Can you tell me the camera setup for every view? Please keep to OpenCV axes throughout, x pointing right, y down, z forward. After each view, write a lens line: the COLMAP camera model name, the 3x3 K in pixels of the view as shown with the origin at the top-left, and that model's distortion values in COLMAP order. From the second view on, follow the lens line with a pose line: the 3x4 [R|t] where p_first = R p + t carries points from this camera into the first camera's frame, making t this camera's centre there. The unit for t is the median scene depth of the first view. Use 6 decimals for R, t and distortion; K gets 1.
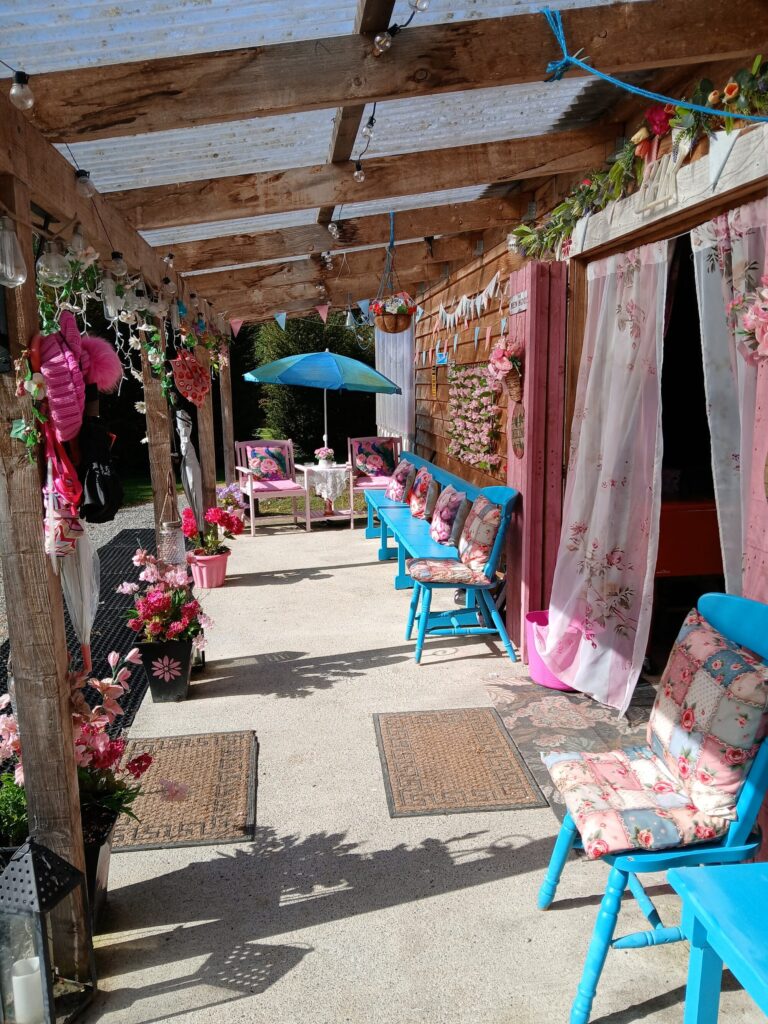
lens RADIAL K [[800.5, 0, 397.5], [0, 800.5, 512.0], [0, 0, 1]] dist [0.069861, -0.135751]
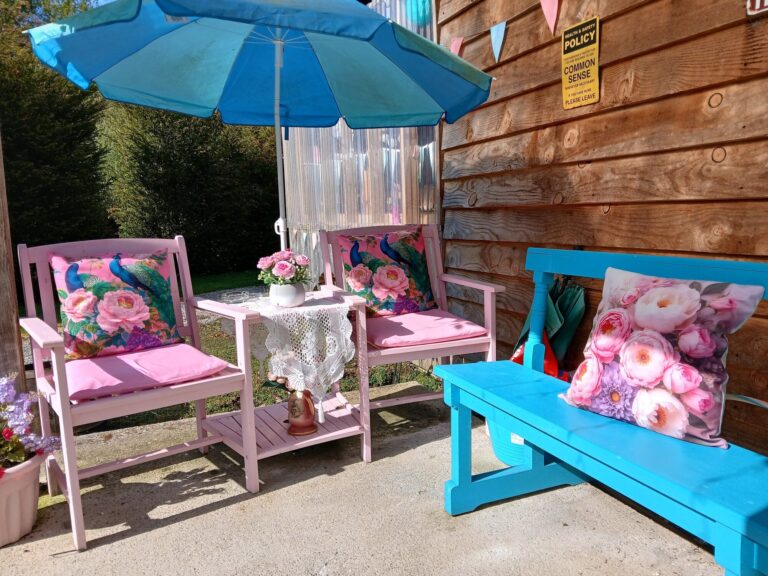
lens RADIAL K [[600.3, 0, 401.2], [0, 600.3, 277.5], [0, 0, 1]] dist [0.069861, -0.135751]
pose [[0.962851, -0.052500, 0.264882, -0.112012], [0.066709, 0.996760, -0.044929, -0.051577], [-0.261665, 0.060930, 0.963234, 0.708219]]
